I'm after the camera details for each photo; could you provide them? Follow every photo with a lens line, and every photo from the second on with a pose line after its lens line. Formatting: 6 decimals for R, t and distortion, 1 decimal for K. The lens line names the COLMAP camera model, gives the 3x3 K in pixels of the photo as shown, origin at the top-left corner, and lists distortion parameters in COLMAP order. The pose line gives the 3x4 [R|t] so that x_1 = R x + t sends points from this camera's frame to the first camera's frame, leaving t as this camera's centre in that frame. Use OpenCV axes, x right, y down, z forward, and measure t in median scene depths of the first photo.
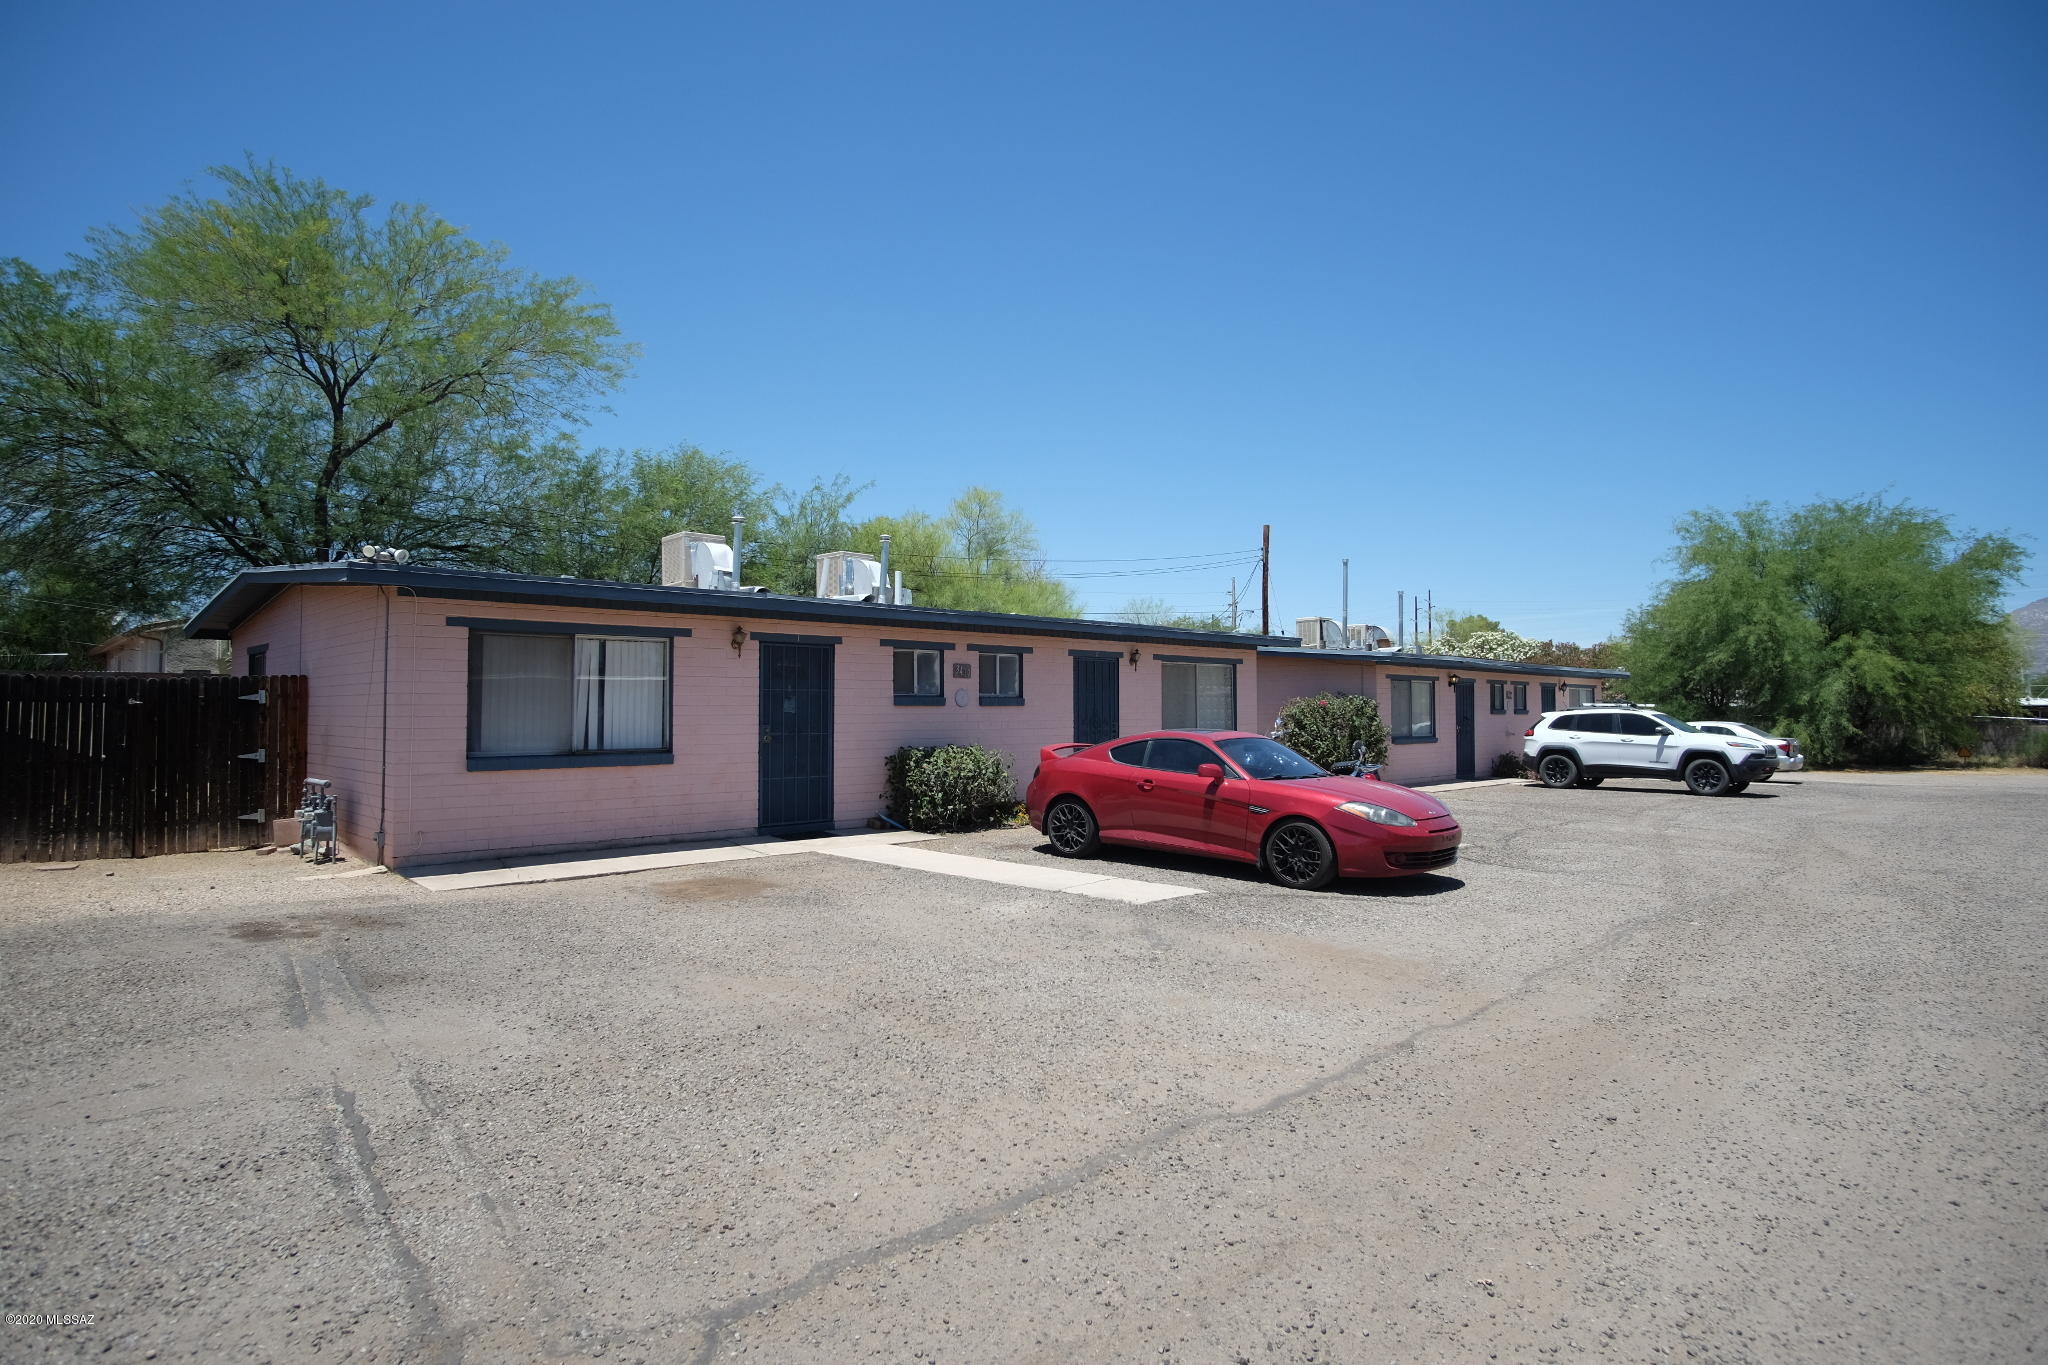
lens RADIAL K [[1093.2, 0, 1023.1], [0, 1093.2, 667.4], [0, 0, 1]] dist [-0.029380, 0.002872]
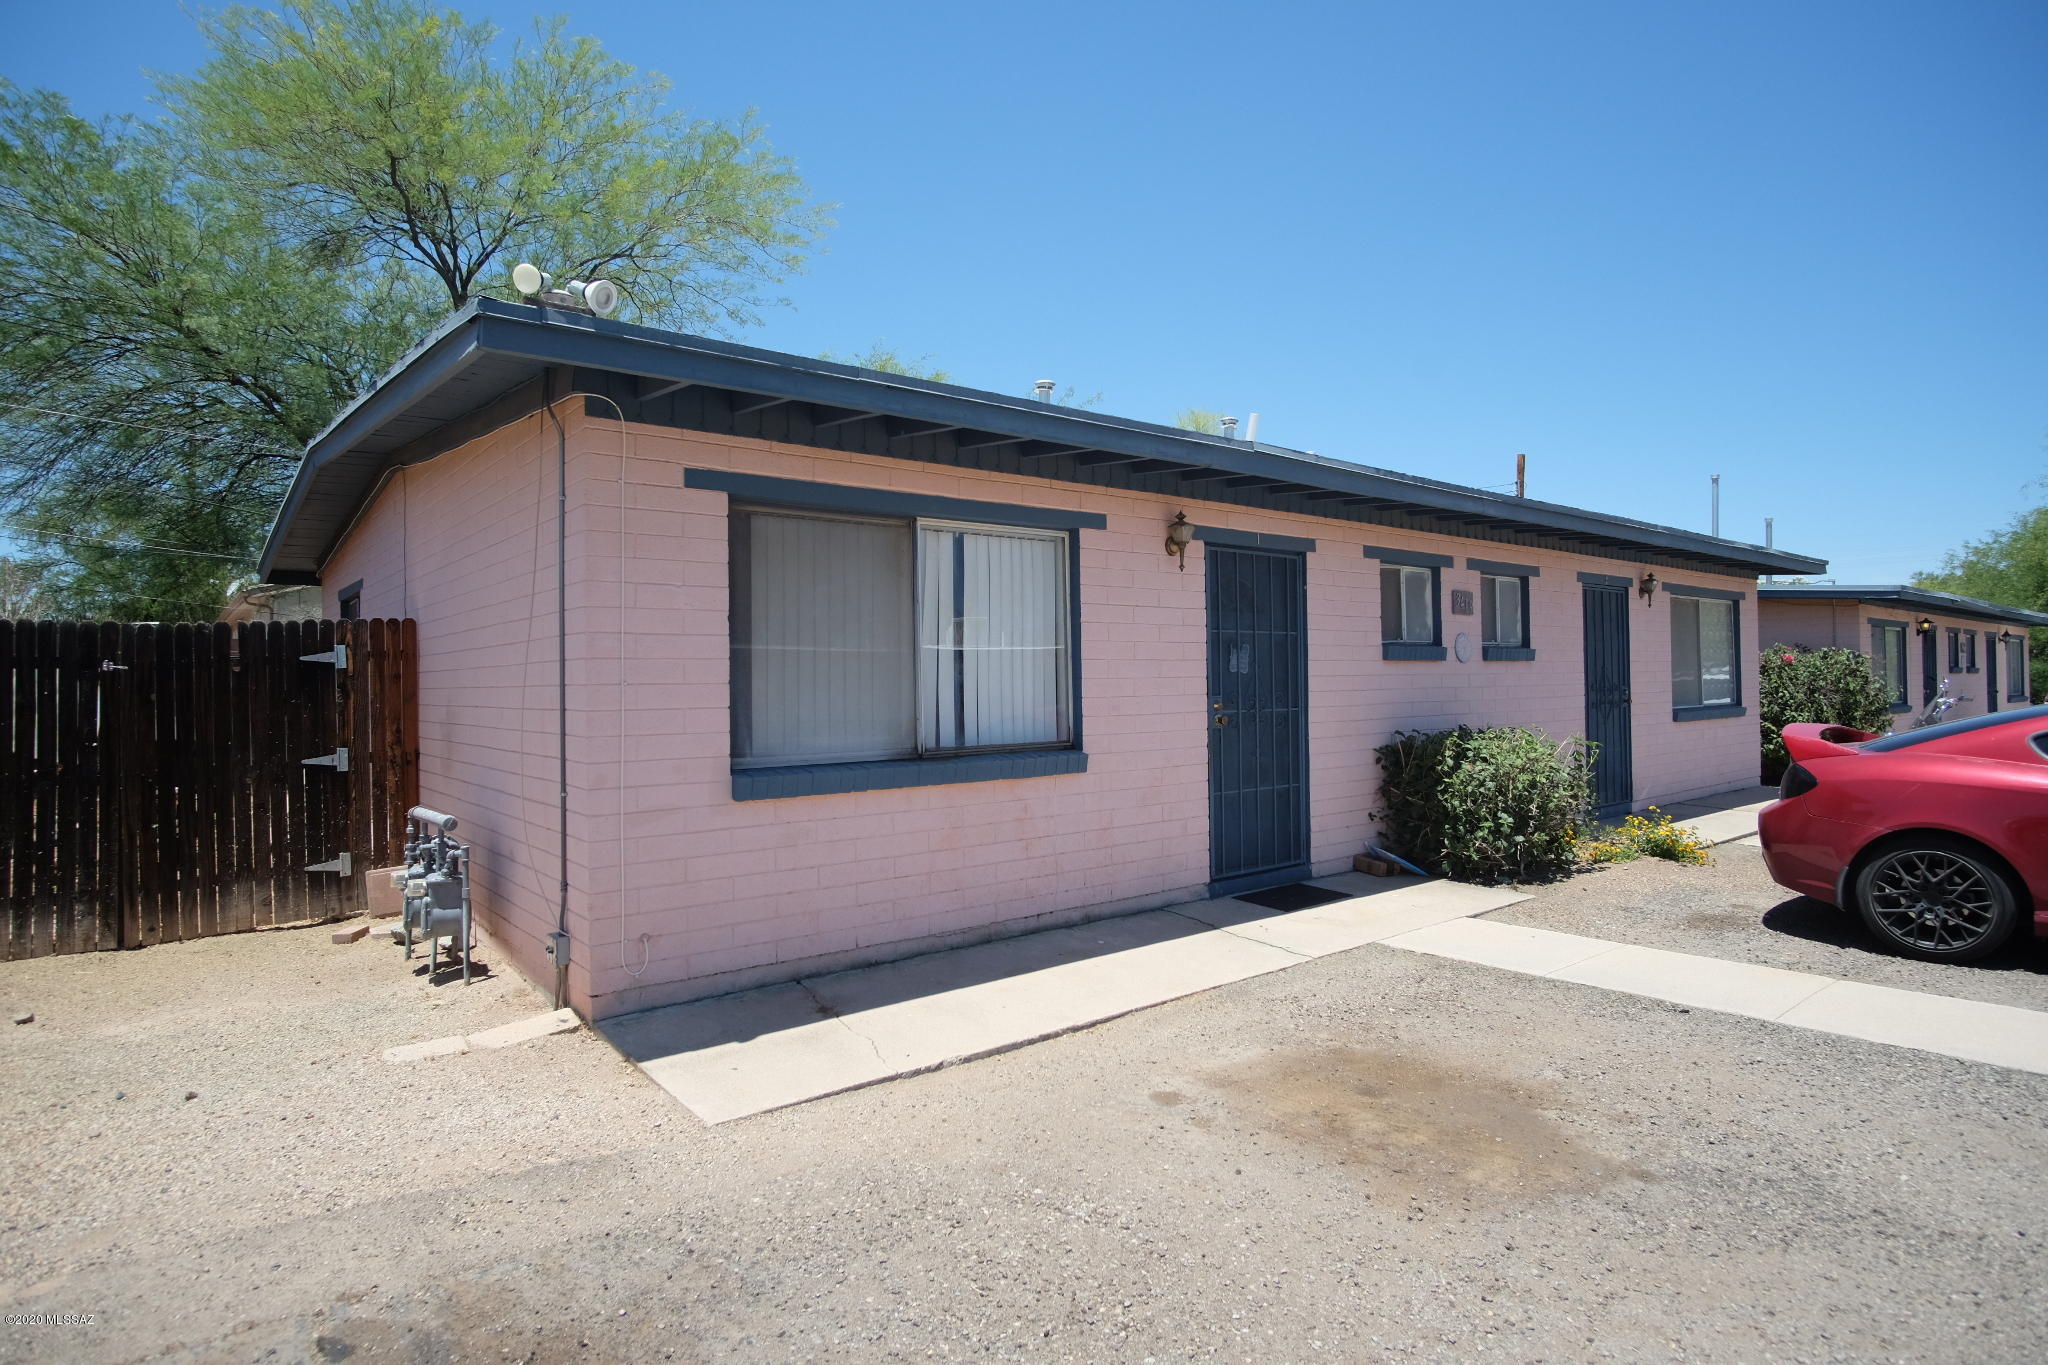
lens RADIAL K [[1093.2, 0, 1023.1], [0, 1093.2, 667.4], [0, 0, 1]] dist [-0.029380, 0.002872]
pose [[0.995466, -0.013245, -0.094195, -0.286121], [0.015608, 0.999581, 0.024390, 0.024194], [0.093833, -0.025750, 0.995255, 0.454521]]
